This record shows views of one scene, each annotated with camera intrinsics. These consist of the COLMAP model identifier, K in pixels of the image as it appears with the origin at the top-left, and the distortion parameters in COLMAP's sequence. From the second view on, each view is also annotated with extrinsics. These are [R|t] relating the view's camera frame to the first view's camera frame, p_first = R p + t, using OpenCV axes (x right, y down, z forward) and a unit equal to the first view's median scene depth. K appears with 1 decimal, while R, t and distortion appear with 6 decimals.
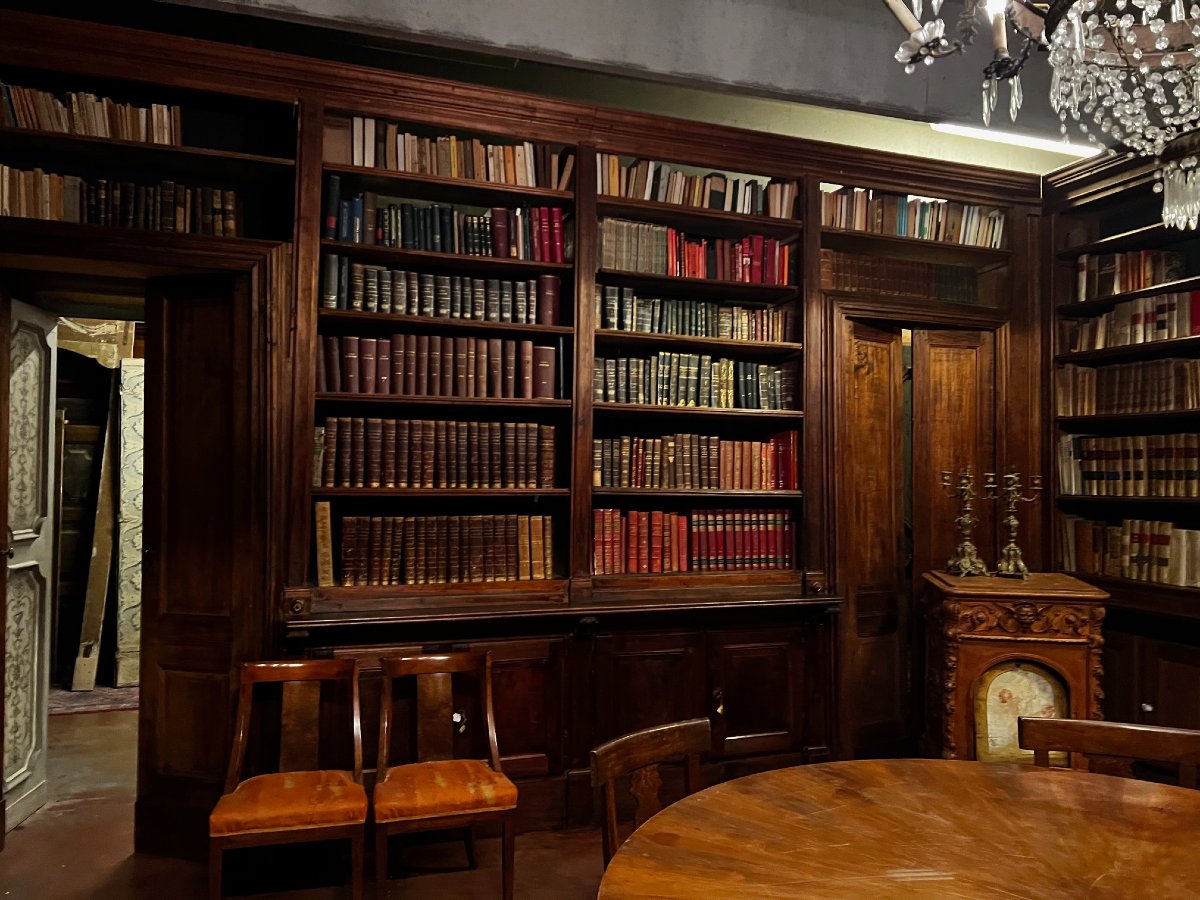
lens RADIAL K [[891.3, 0, 593.8], [0, 891.3, 451.0], [0, 0, 1]] dist [0.085696, -0.092822]
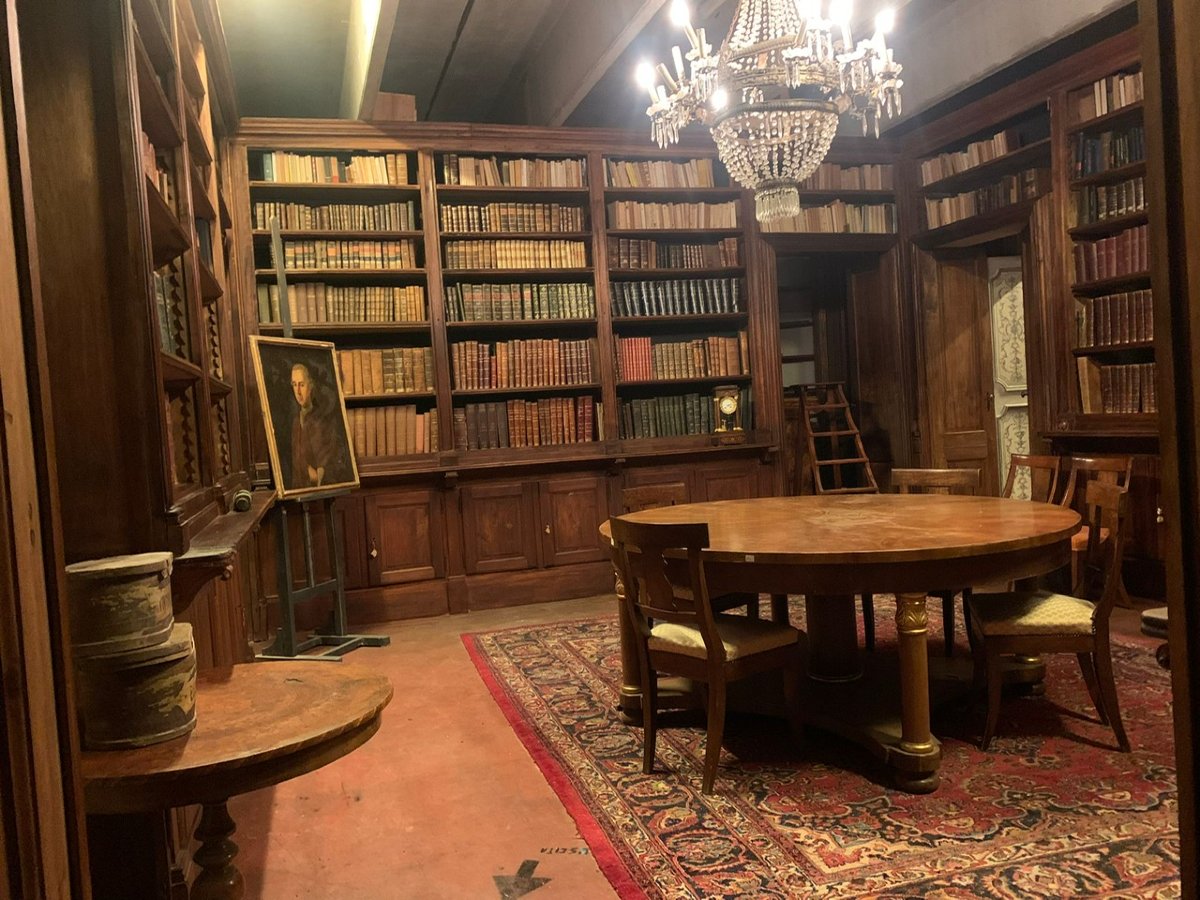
lens RADIAL K [[910.2, 0, 600.0], [0, 910.2, 450.0], [0, 0, 1]] dist [0.076469, -0.100380]
pose [[0.003137, 0.027672, -0.999612, 1.053967], [0.085973, 0.995908, 0.027839, 0.084160], [0.996293, -0.086027, 0.000746, 0.158224]]
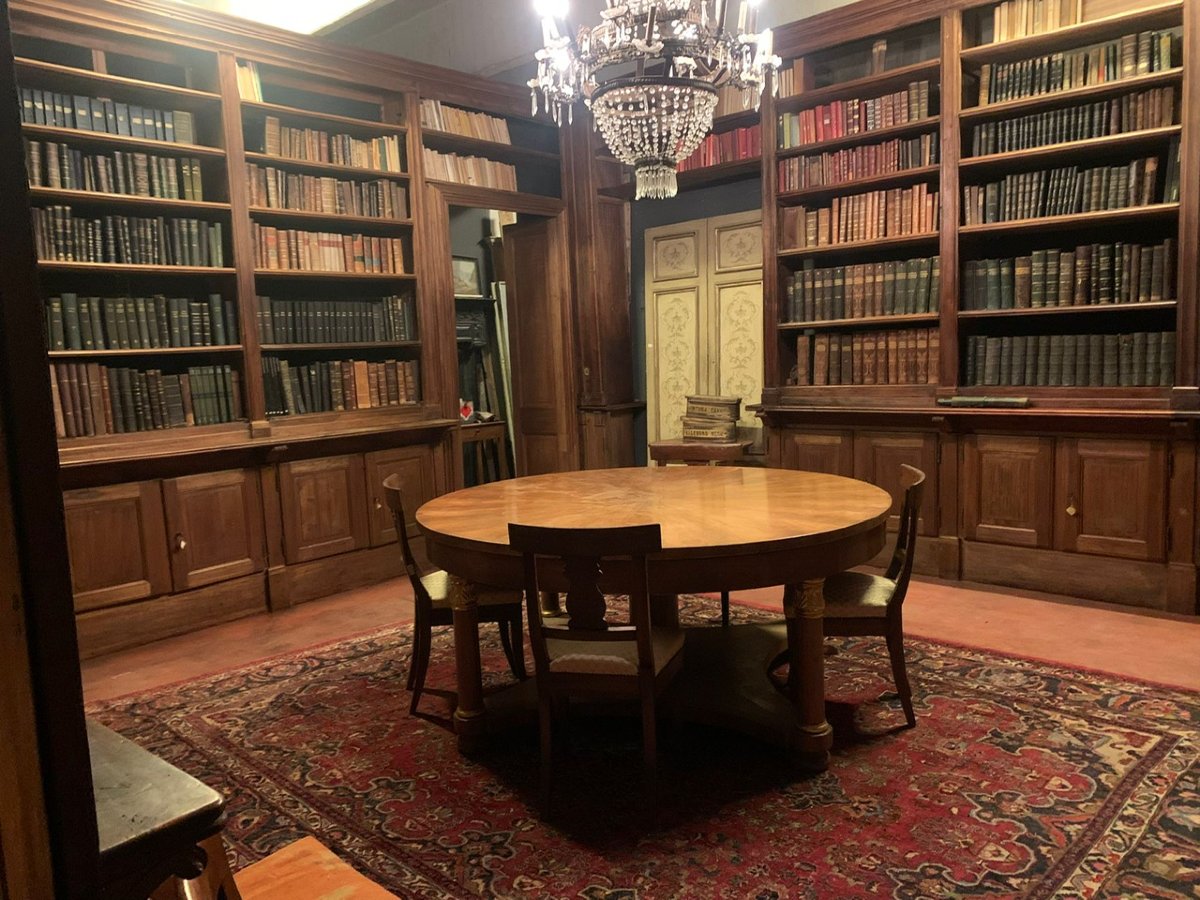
lens RADIAL K [[914.2, 0, 588.4], [0, 914.2, 449.7], [0, 0, 1]] dist [0.042506, -0.045633]
pose [[-0.498249, -0.086791, 0.862679, -0.475188], [0.015060, 0.993961, 0.108697, 0.052677], [-0.866903, 0.067150, -0.493933, 0.814150]]
